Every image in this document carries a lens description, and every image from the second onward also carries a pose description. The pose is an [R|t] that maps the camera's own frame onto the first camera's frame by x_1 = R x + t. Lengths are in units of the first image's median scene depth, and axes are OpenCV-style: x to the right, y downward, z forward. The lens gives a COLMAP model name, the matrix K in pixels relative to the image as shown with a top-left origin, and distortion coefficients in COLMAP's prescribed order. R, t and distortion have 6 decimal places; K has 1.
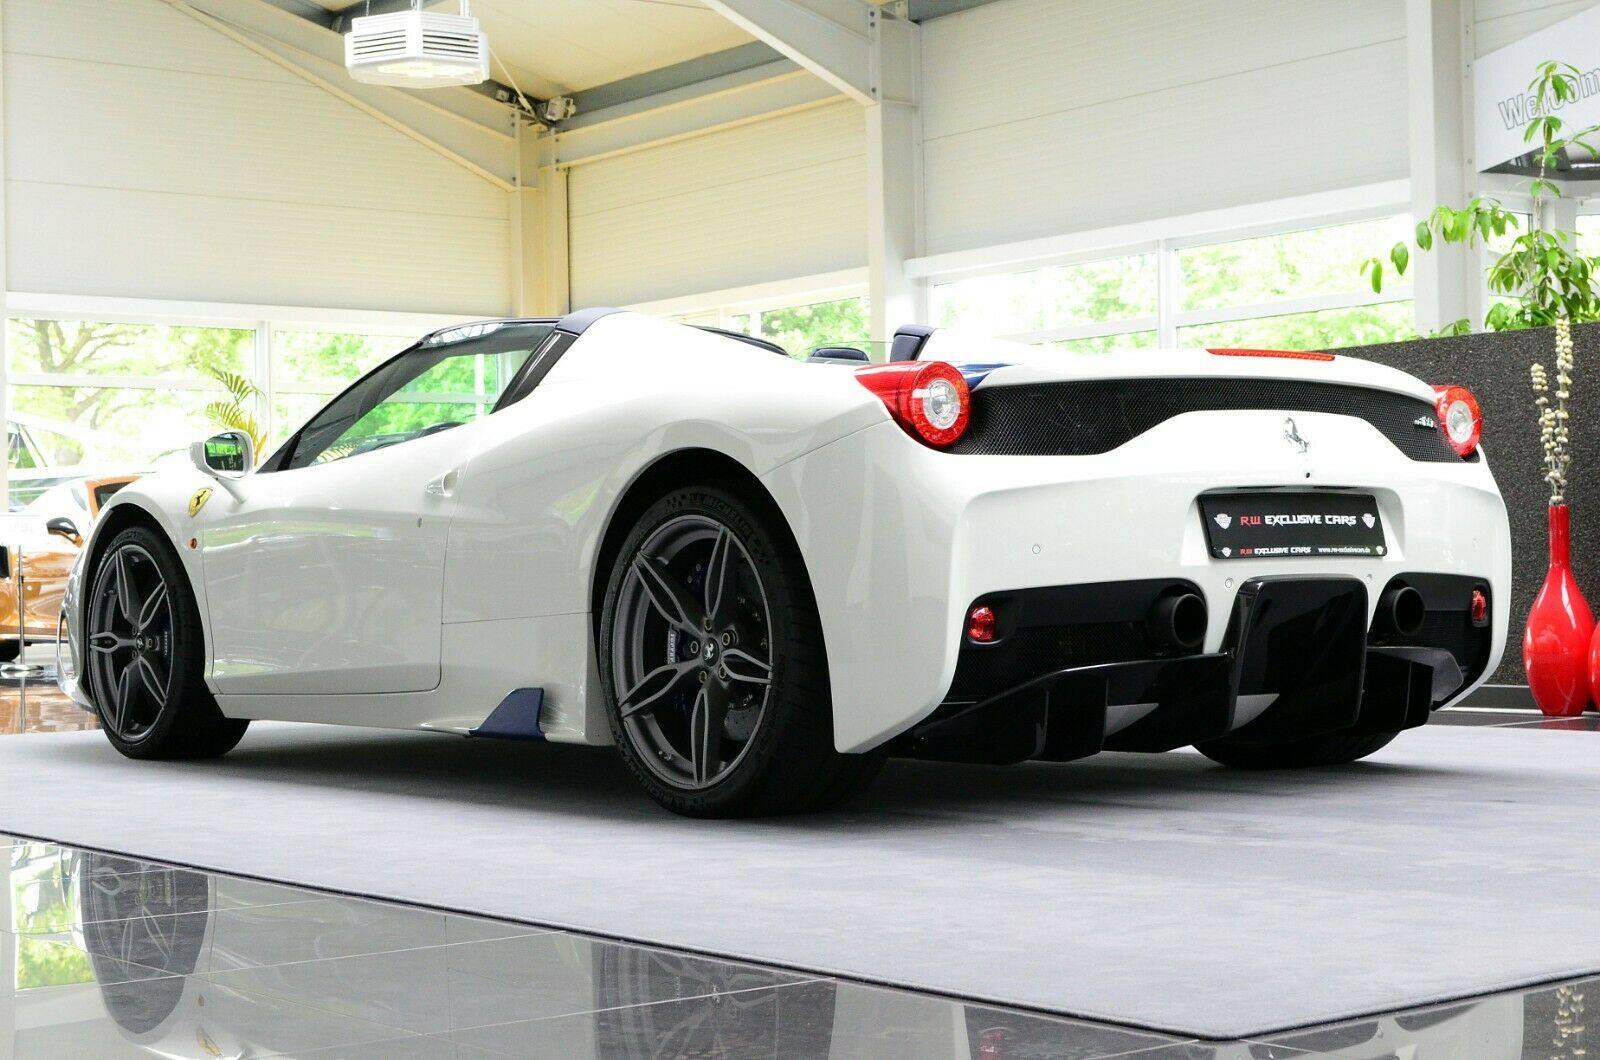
lens RADIAL K [[2584.7, 0, 800.0], [0, 2584.7, 530.0], [0, 0, 1]] dist [0.015750, -0.020328]
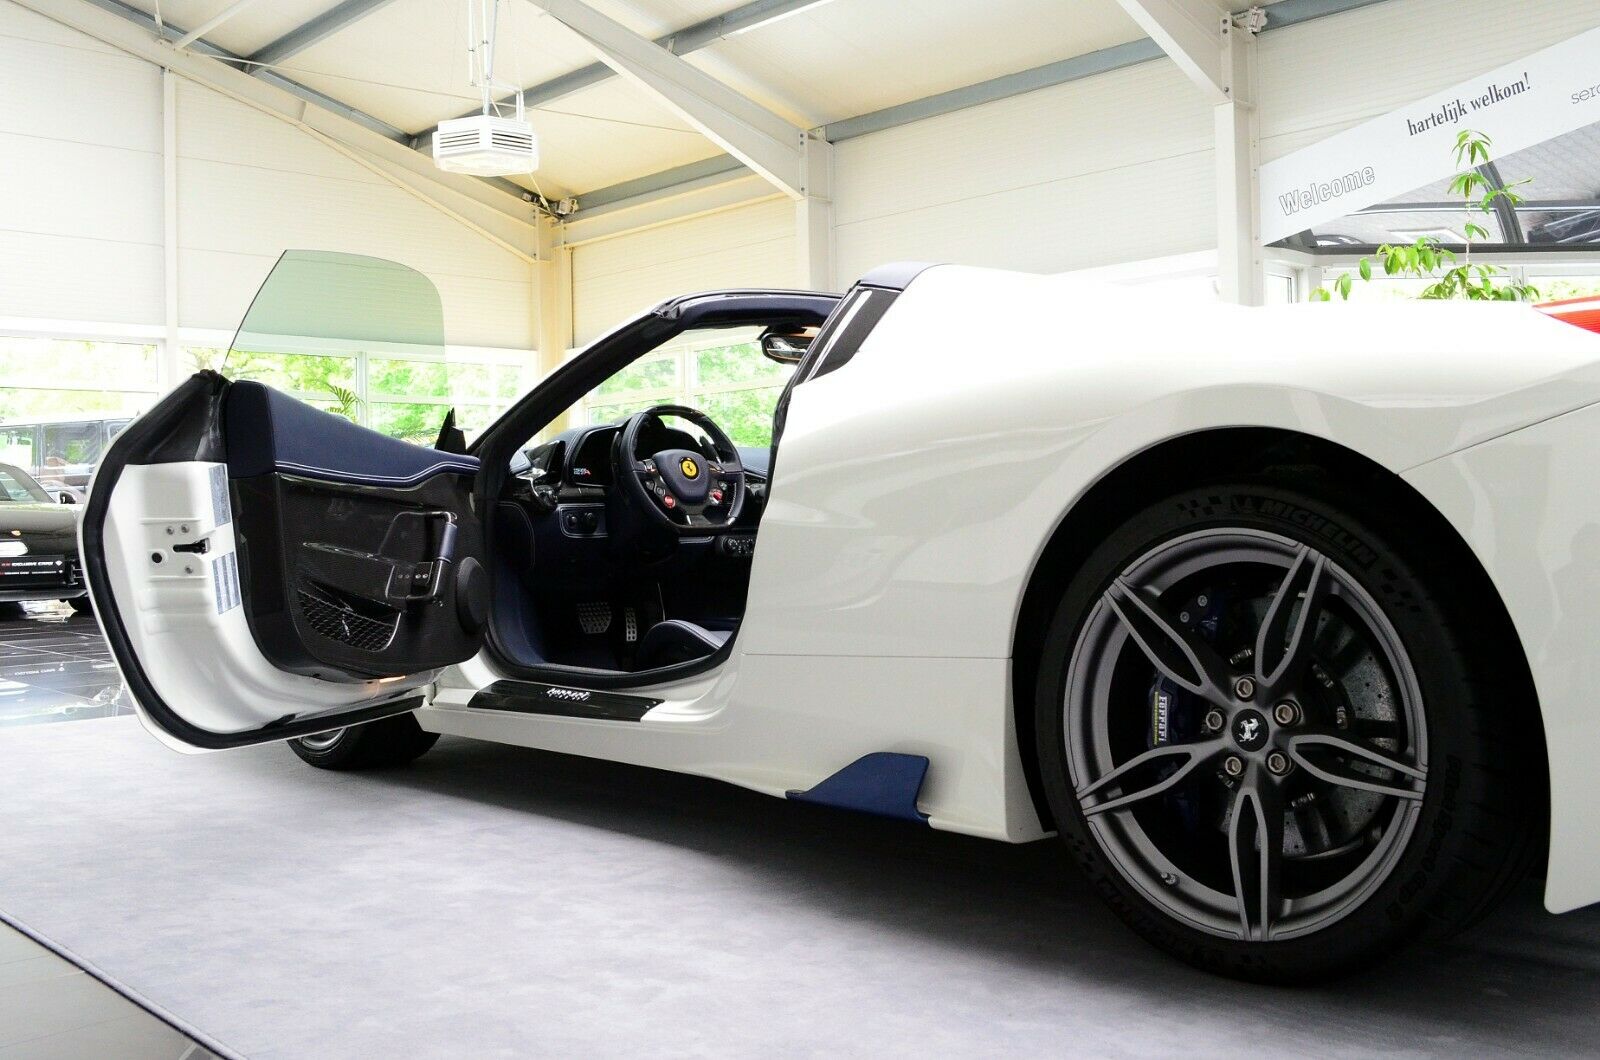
lens RADIAL K [[1532.0, 0, 800.0], [0, 1532.0, 530.0], [0, 0, 1]] dist [-0.063987, -0.001455]
pose [[0.995869, -0.001108, 0.090800, -0.187150], [-0.001137, 0.999695, 0.024675, -0.014764], [-0.090799, -0.024677, 0.995563, 0.615793]]
